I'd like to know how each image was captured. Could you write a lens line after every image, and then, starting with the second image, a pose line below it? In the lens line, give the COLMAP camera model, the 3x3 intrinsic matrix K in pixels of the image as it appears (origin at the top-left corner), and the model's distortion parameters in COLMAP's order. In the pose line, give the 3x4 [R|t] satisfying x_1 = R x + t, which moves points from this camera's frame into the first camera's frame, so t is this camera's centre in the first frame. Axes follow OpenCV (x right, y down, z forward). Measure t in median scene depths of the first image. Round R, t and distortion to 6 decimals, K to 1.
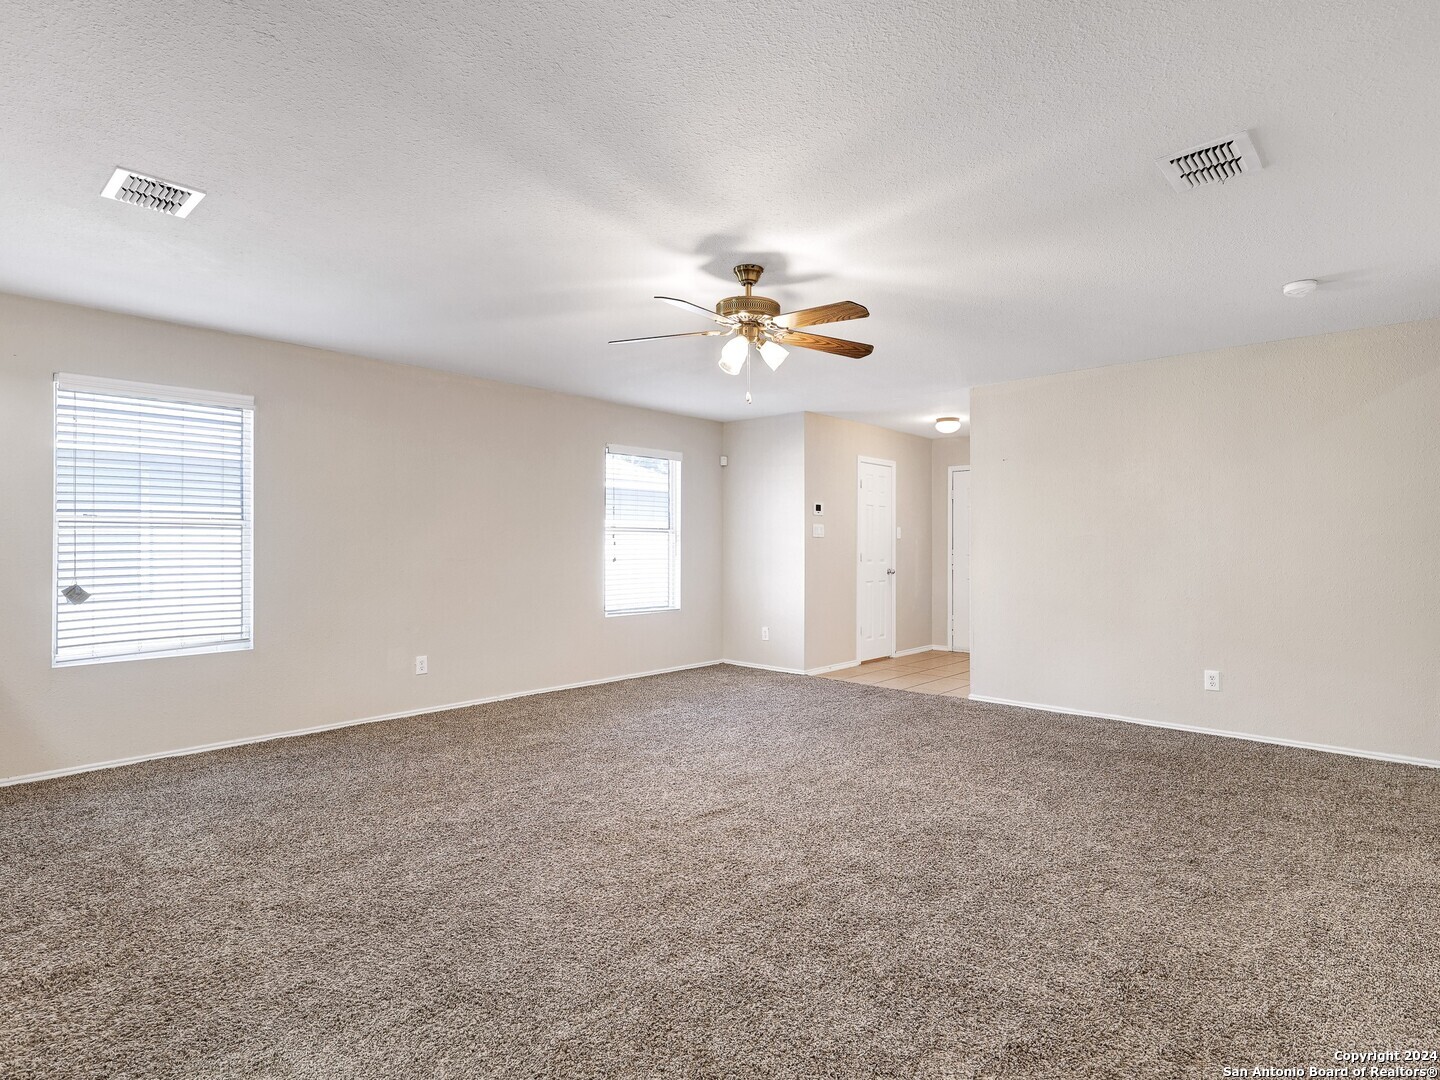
lens RADIAL K [[743.6, 0, 748.7], [0, 743.6, 542.6], [0, 0, 1]] dist [0.001641, 0.000320]
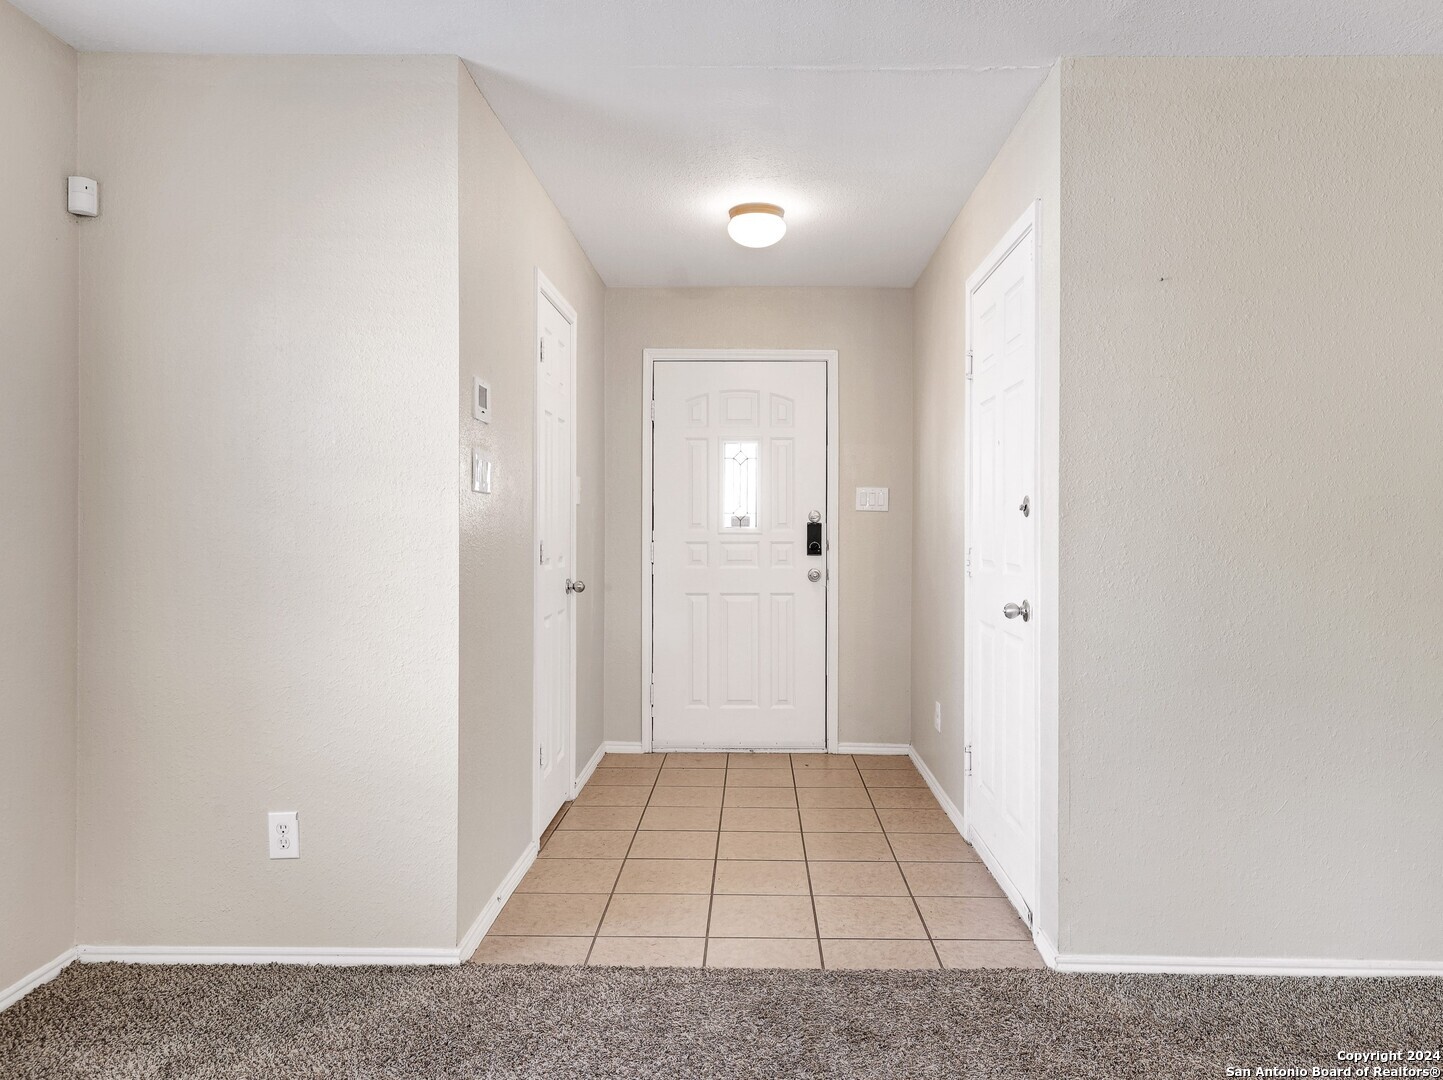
lens RADIAL K [[932.4, 0, 726.4], [0, 932.4, 526.7], [0, 0, 1]] dist [0.003593, 0.000925]
pose [[0.750984, -0.001128, 0.660319, -0.080838], [-0.002919, 0.999983, 0.005028, 0.004417], [-0.660314, -0.005703, 0.750968, 0.605223]]
